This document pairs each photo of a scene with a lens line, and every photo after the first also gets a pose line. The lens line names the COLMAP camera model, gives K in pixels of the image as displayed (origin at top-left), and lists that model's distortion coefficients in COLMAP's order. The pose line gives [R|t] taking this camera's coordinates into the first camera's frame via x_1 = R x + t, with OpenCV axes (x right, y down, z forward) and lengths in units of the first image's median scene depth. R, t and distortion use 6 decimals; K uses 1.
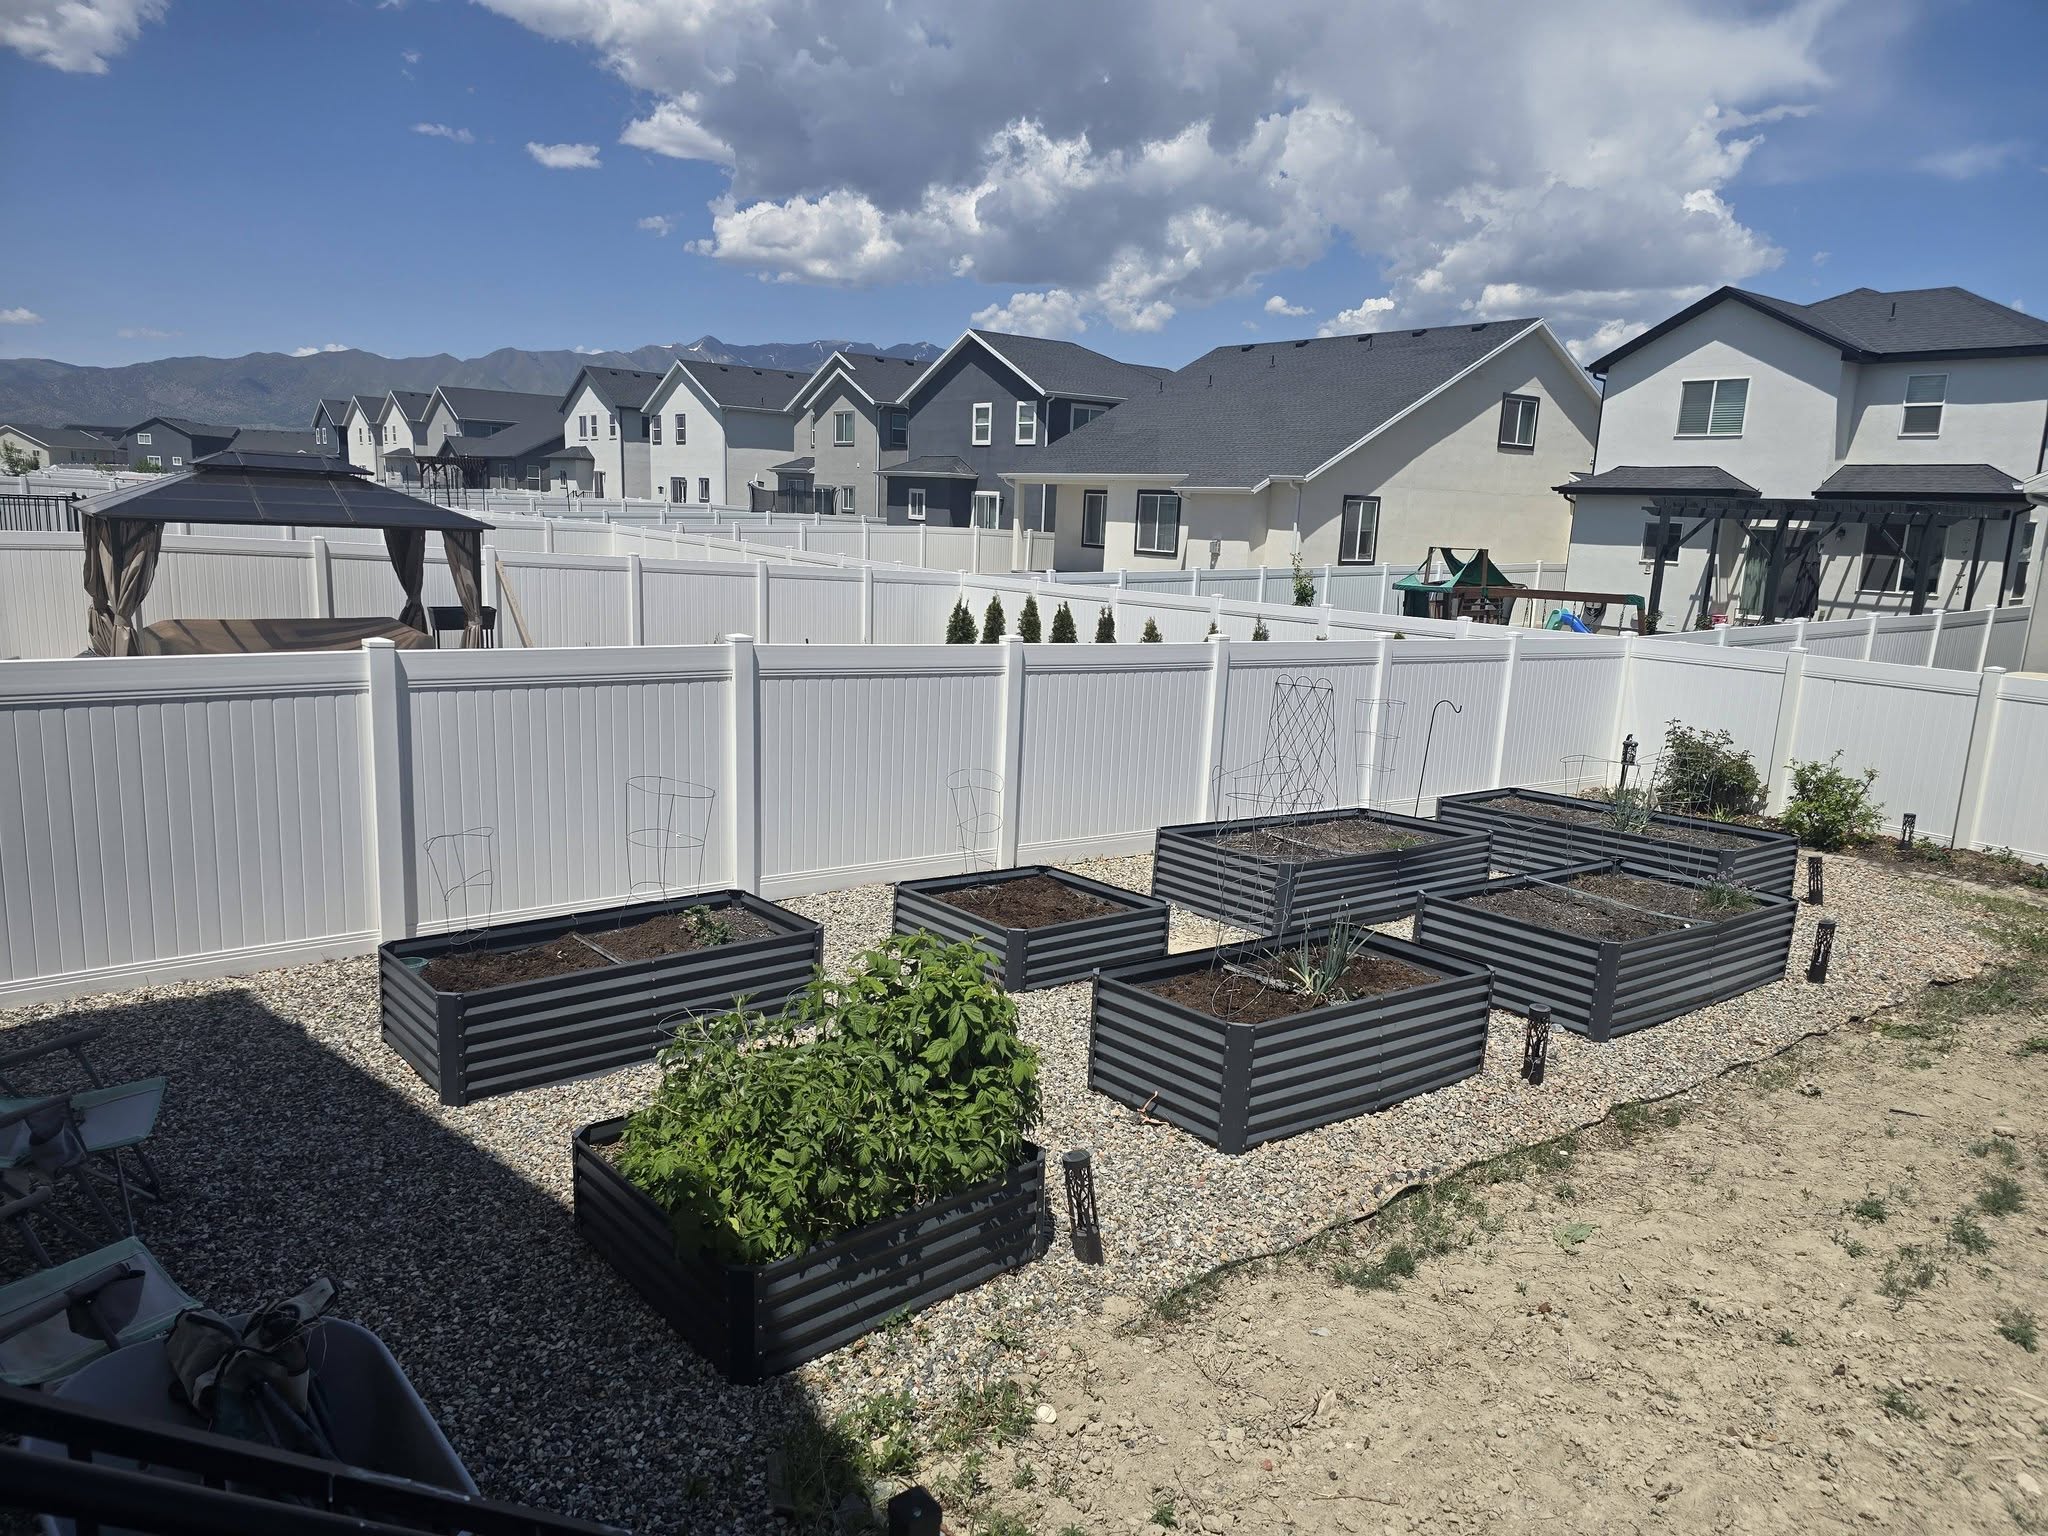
lens RADIAL K [[1370.8, 0, 1033.0], [0, 1370.8, 807.9], [0, 0, 1]] dist [0.058199, -0.048693]
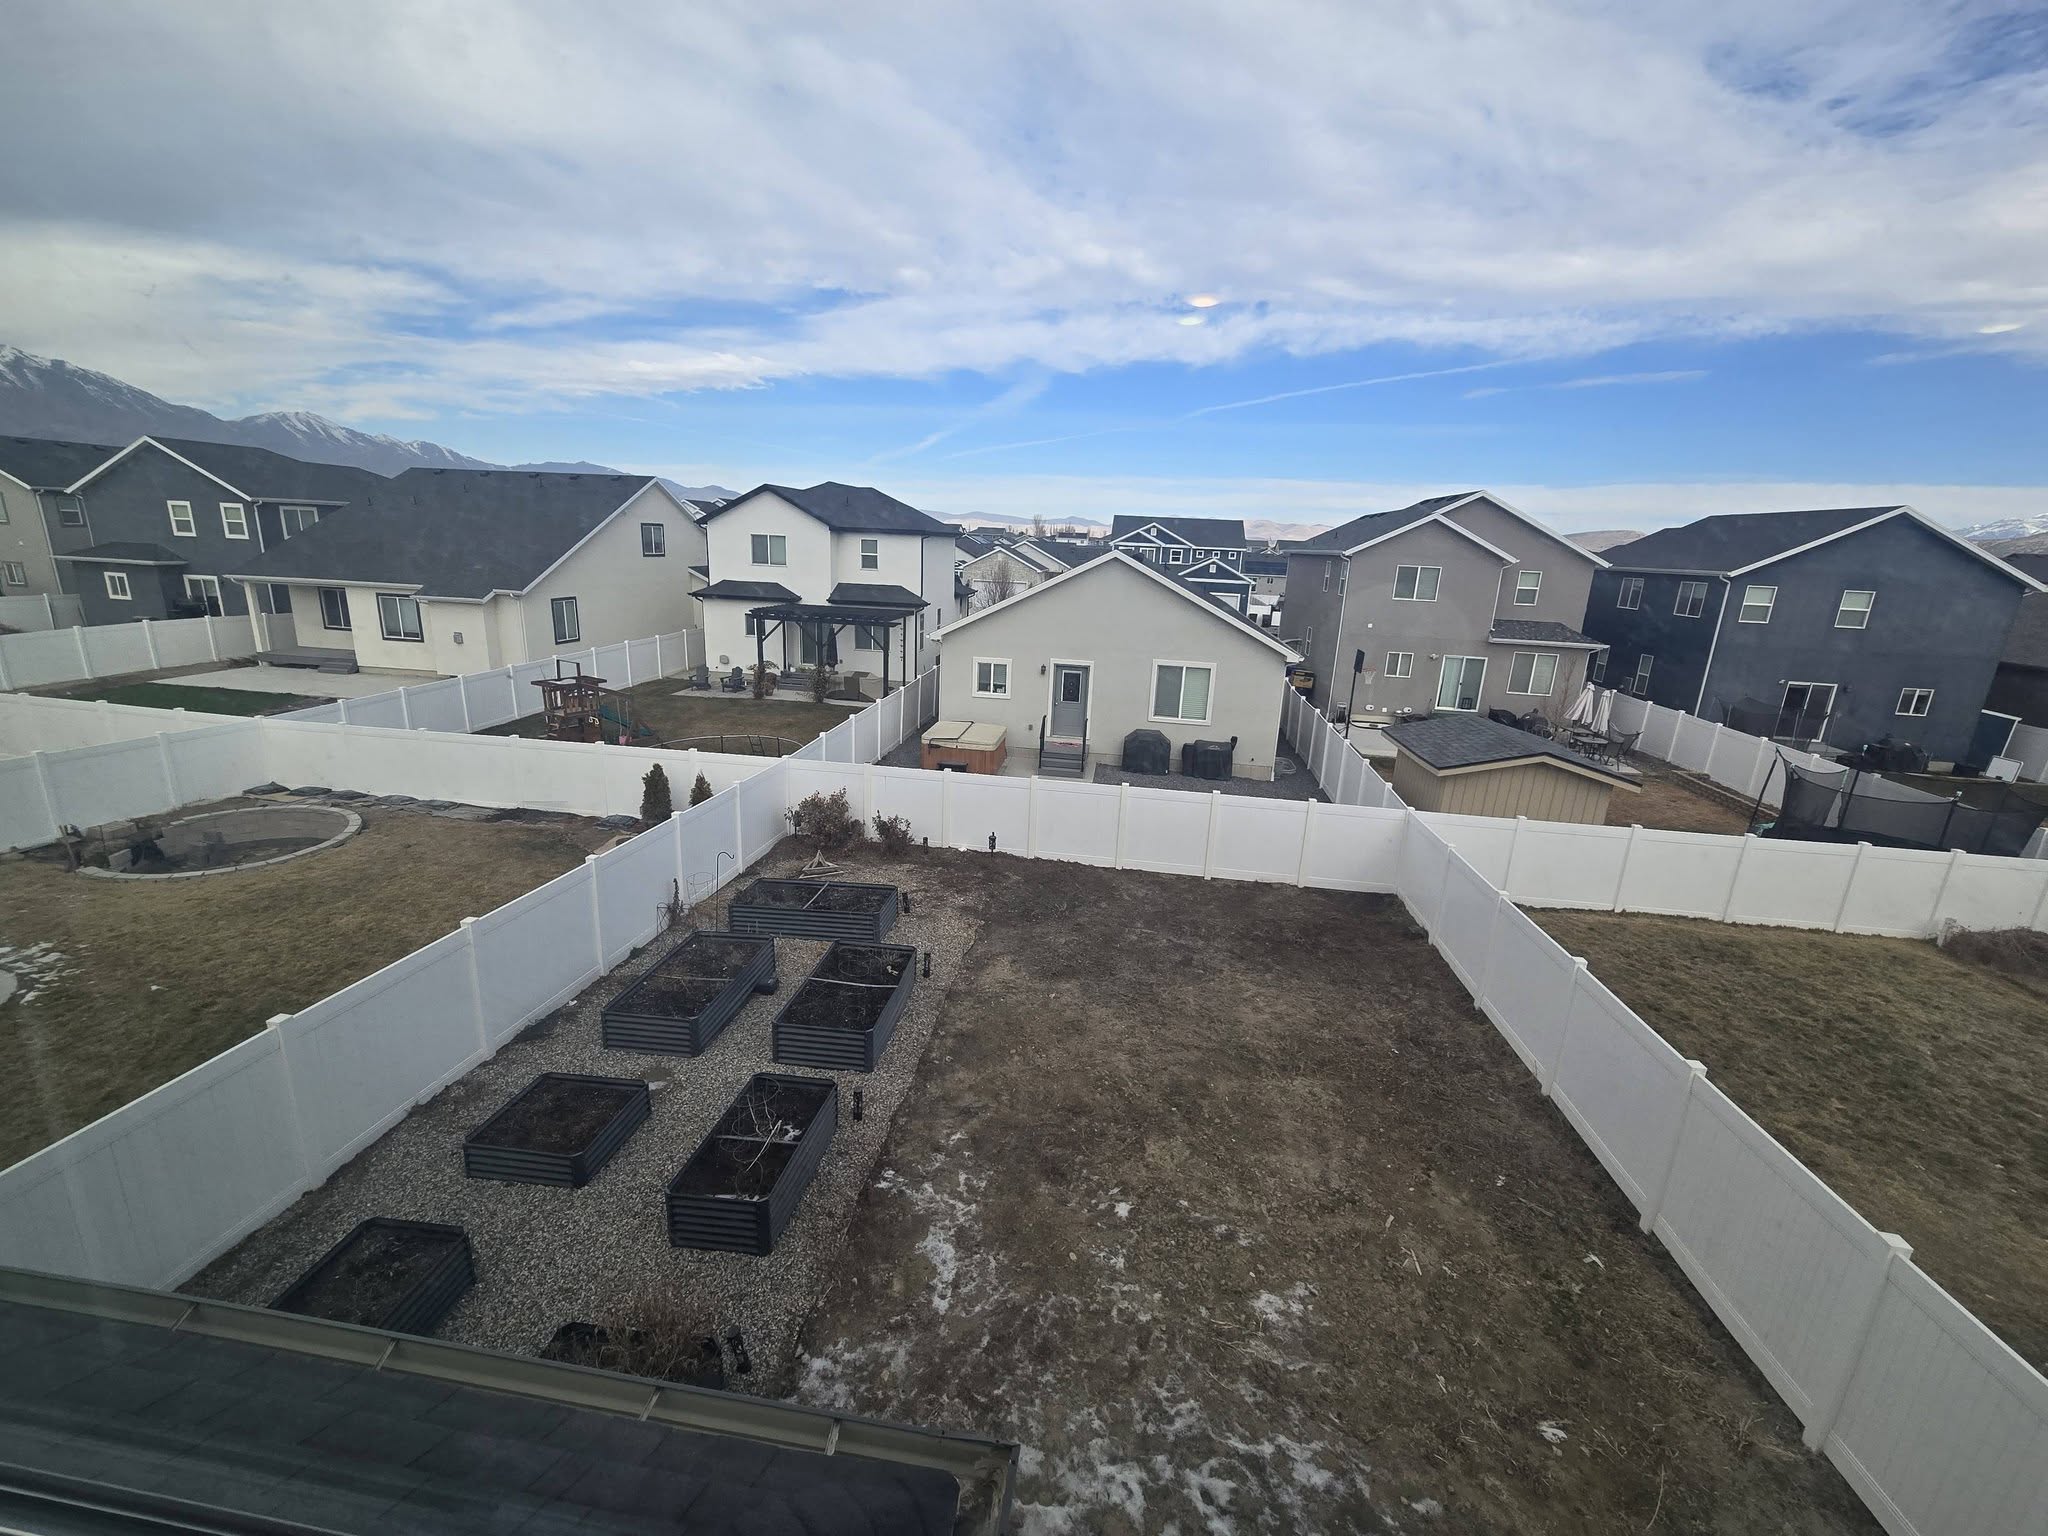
lens RADIAL K [[843.4, 0, 1027.8], [0, 843.4, 773.7], [0, 0, 1]] dist [-0.006236, 0.000711]
pose [[0.722148, -0.190041, 0.665121, -0.155218], [0.130691, 0.981688, 0.138595, -0.327553], [-0.679280, -0.013161, 0.733761, -0.113833]]
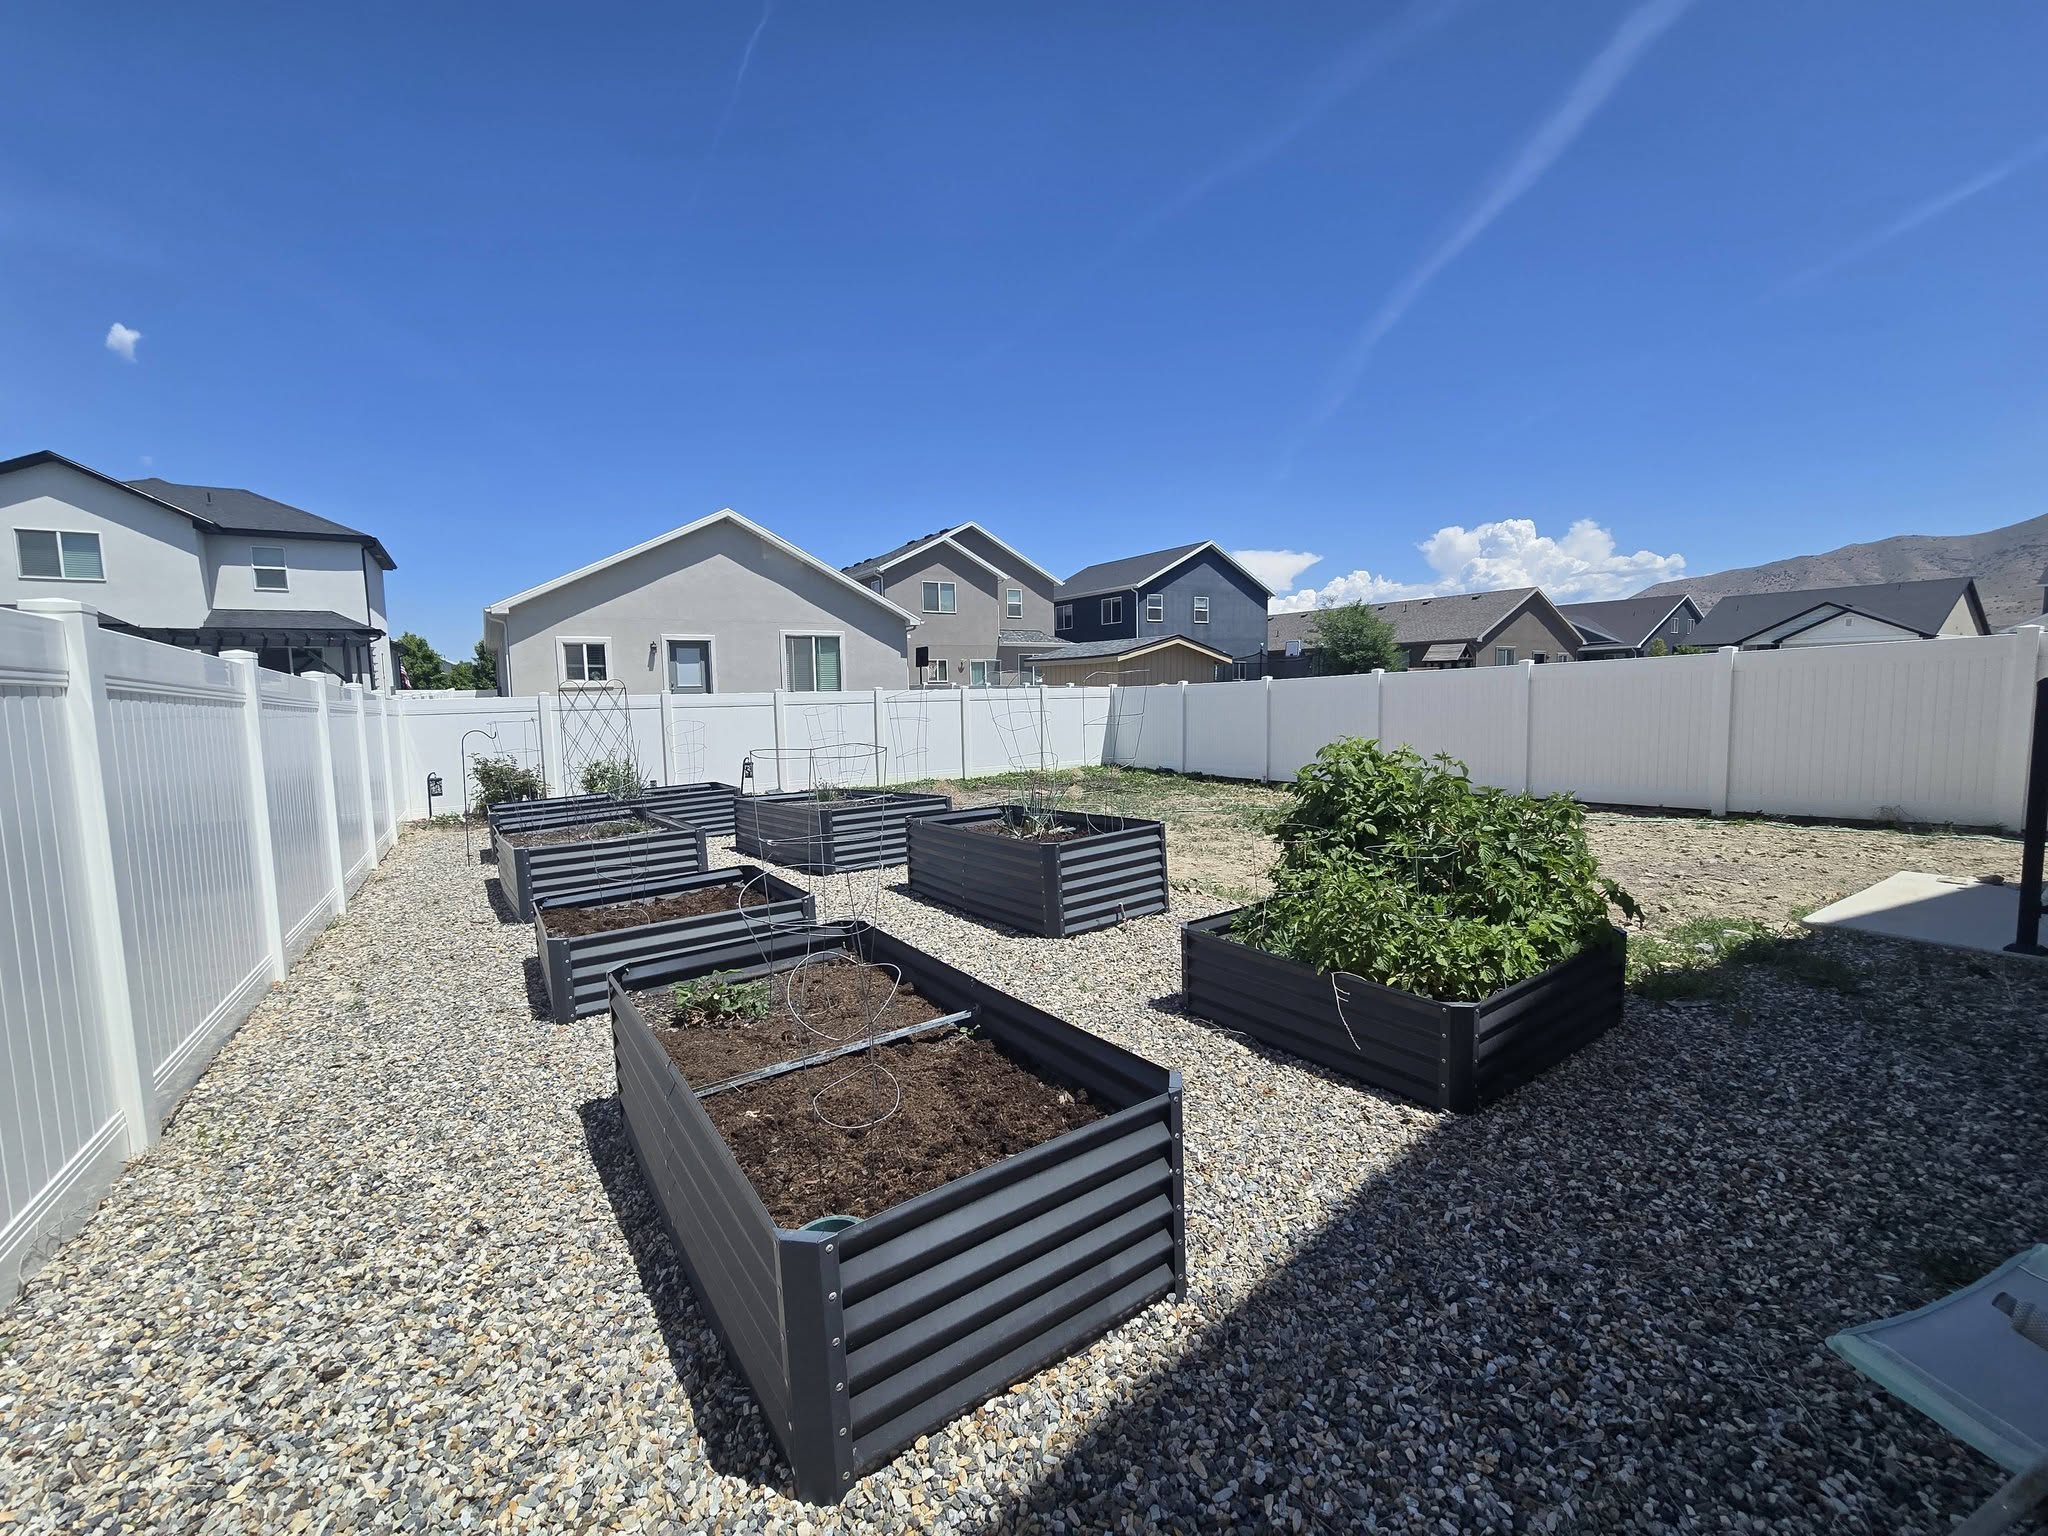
lens RADIAL K [[843.4, 0, 1026.2], [0, 843.4, 770.4], [0, 0, 1]] dist [-0.006236, 0.000711]
pose [[0.099690, -0.137800, 0.985430, -0.404062], [0.236393, 0.965289, 0.111069, -0.016990], [-0.966530, 0.221876, 0.128805, 0.547247]]
